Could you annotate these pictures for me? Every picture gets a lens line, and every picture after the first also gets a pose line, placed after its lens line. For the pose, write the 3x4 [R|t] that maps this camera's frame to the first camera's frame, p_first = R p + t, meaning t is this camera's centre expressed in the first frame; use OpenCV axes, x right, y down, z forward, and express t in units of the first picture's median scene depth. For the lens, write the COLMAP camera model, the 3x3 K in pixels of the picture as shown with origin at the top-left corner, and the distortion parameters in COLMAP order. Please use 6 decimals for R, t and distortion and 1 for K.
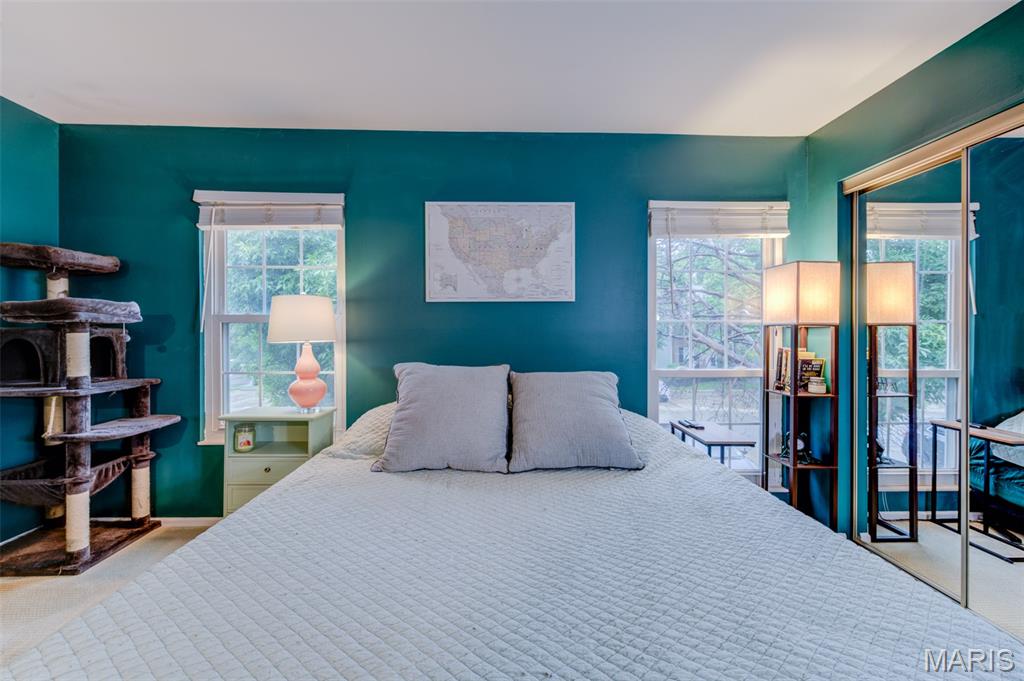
lens RADIAL K [[397.6, 0, 508.3], [0, 397.6, 333.4], [0, 0, 1]] dist [0.007051, -0.002425]
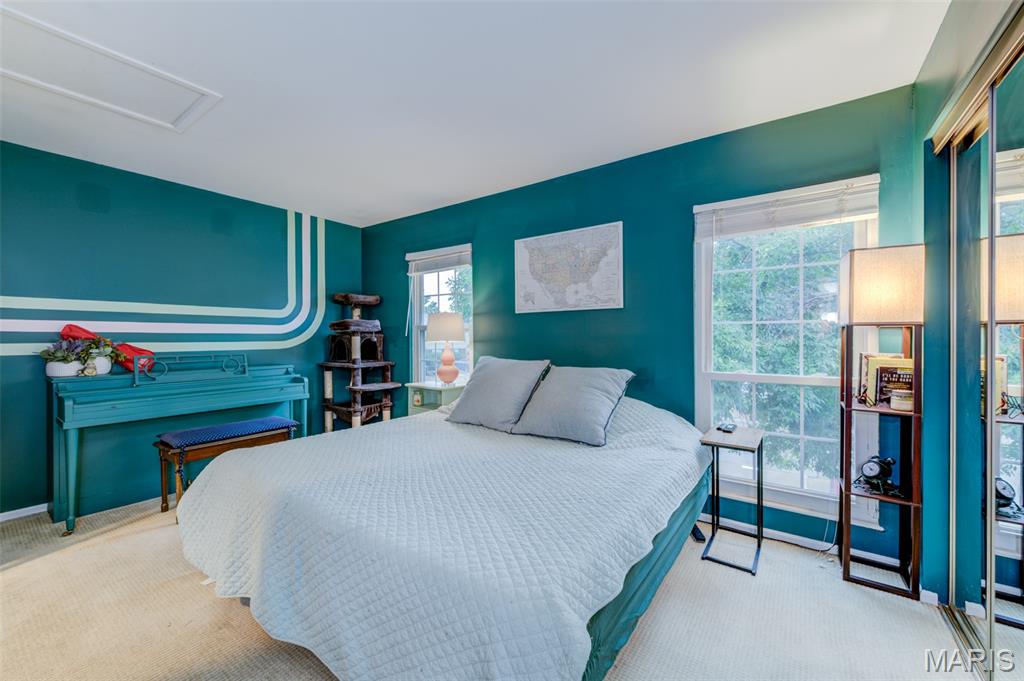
lens RADIAL K [[397.6, 0, 517.1], [0, 397.6, 335.6], [0, 0, 1]] dist [0.007051, -0.002425]
pose [[0.803900, -0.003769, -0.594753, 0.624242], [0.003340, 0.999993, -0.001822, 0.000201], [0.594756, -0.000522, 0.803906, -0.100080]]
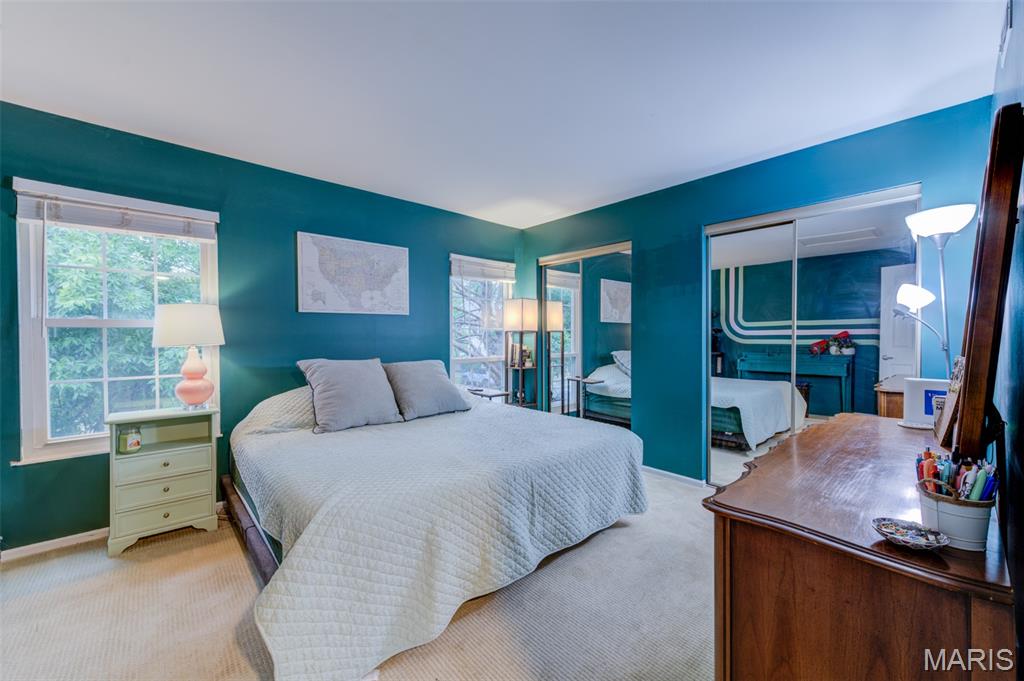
lens RADIAL K [[397.6, 0, 508.5], [0, 397.6, 339.0], [0, 0, 1]] dist [0.007051, -0.002425]
pose [[0.760246, -0.009851, 0.649561, -0.531120], [0.005339, 0.999946, 0.008917, -0.002736], [-0.649614, -0.003311, 0.760257, -0.381592]]
